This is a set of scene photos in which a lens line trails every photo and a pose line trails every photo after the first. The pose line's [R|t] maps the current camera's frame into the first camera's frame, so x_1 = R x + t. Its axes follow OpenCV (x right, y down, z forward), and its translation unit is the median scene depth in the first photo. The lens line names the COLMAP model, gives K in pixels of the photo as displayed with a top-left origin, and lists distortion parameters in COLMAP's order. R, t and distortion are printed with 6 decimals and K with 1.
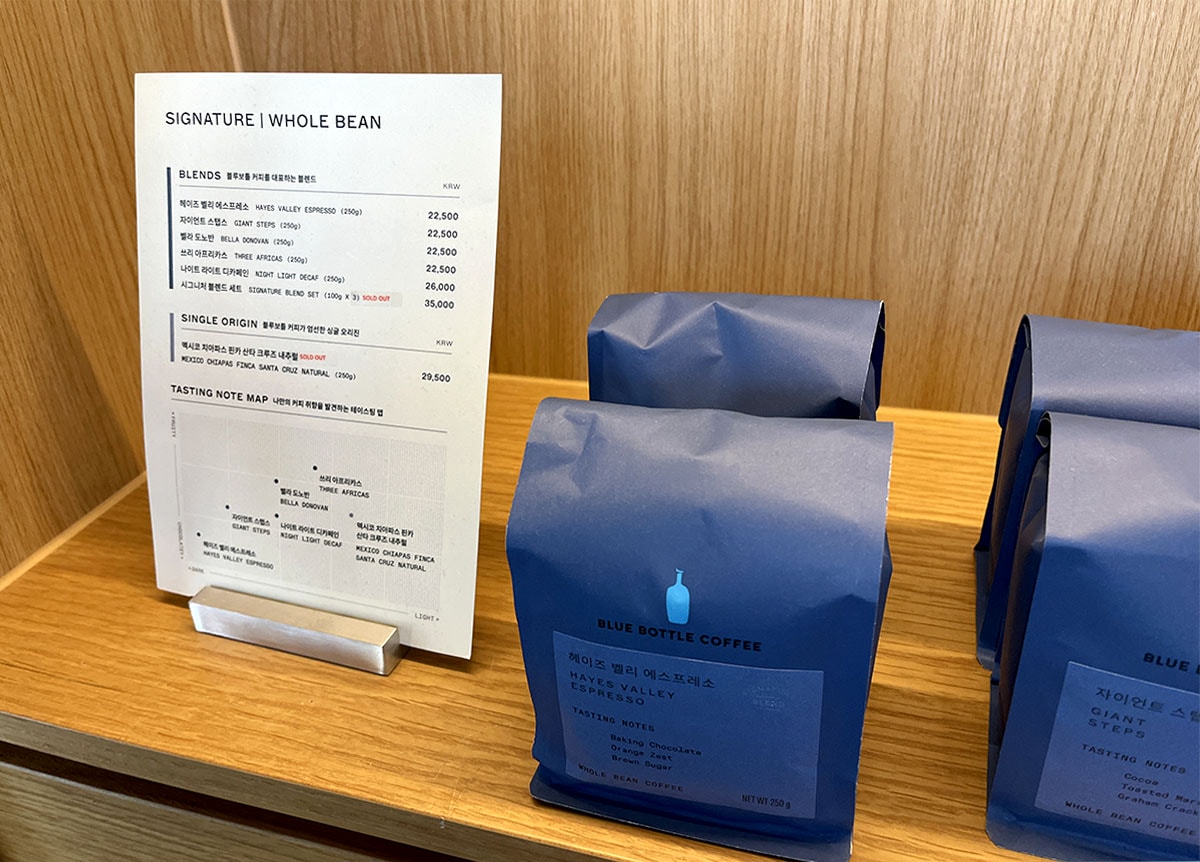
lens RADIAL K [[856.5, 0, 598.8], [0, 856.5, 395.3], [0, 0, 1]] dist [0.048700, -0.075626]
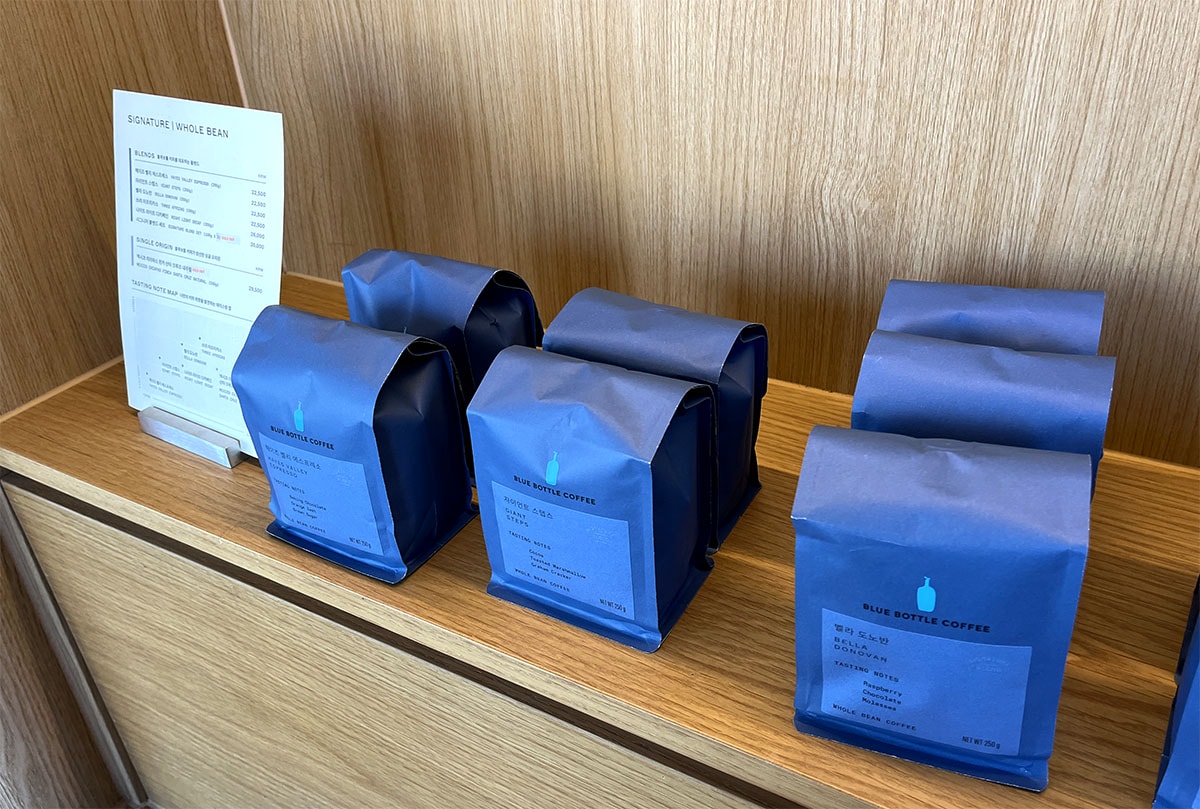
lens RADIAL K [[902.9, 0, 600.0], [0, 902.9, 404.5], [0, 0, 1]] dist [0.034208, -0.004581]
pose [[0.972590, 0.123250, -0.197174, 0.719846], [-0.108362, 0.990502, 0.084633, -0.019171], [0.205733, -0.060947, 0.976708, -0.512700]]
